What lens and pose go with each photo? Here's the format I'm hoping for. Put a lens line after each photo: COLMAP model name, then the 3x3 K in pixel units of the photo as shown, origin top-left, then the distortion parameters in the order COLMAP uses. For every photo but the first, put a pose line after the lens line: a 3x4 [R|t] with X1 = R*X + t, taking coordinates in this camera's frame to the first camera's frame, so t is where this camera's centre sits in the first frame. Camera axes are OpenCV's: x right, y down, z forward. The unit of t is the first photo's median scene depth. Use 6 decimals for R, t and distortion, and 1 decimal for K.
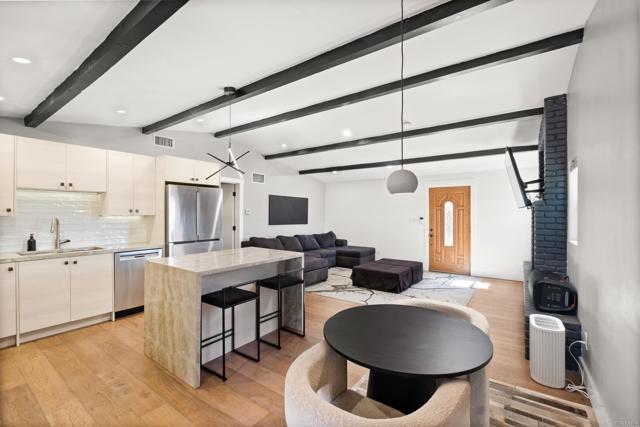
lens RADIAL K [[279.2, 0, 326.8], [0, 279.2, 213.9], [0, 0, 1]] dist [-0.004457, 0.000764]
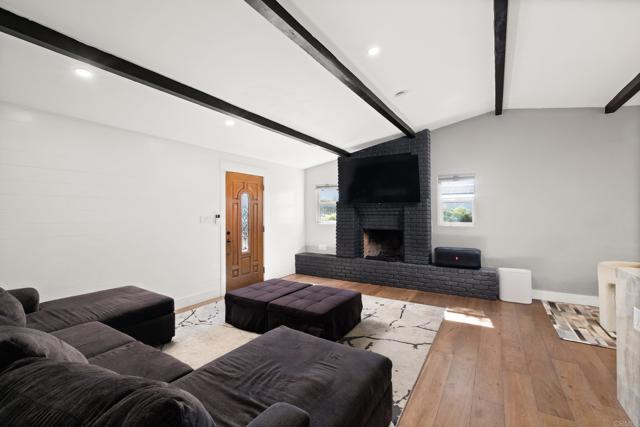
lens RADIAL K [[279.2, 0, 319.7], [0, 279.2, 208.3], [0, 0, 1]] dist [-0.004457, 0.000764]
pose [[-0.052263, 0.015233, 0.998517, -0.580163], [0.002708, 0.999882, -0.015113, 0.016129], [-0.998630, 0.001914, -0.052299, 1.486926]]
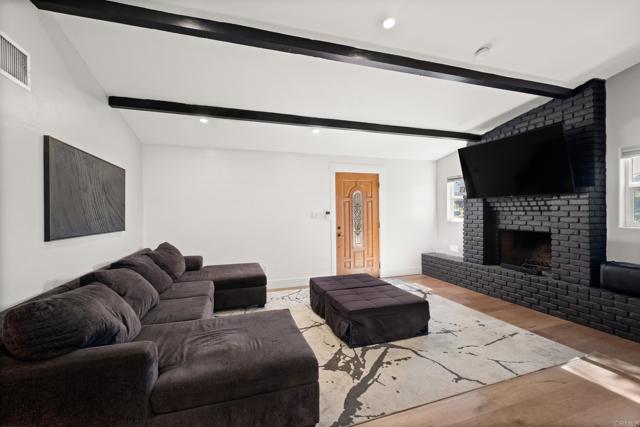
lens RADIAL K [[279.2, 0, 324.9], [0, 279.2, 210.9], [0, 0, 1]] dist [-0.004457, 0.000764]
pose [[0.586872, -0.006722, 0.809652, -0.475705], [0.010580, 0.999944, 0.000633, 0.019896], [-0.809611, 0.008195, 0.586910, 1.073672]]
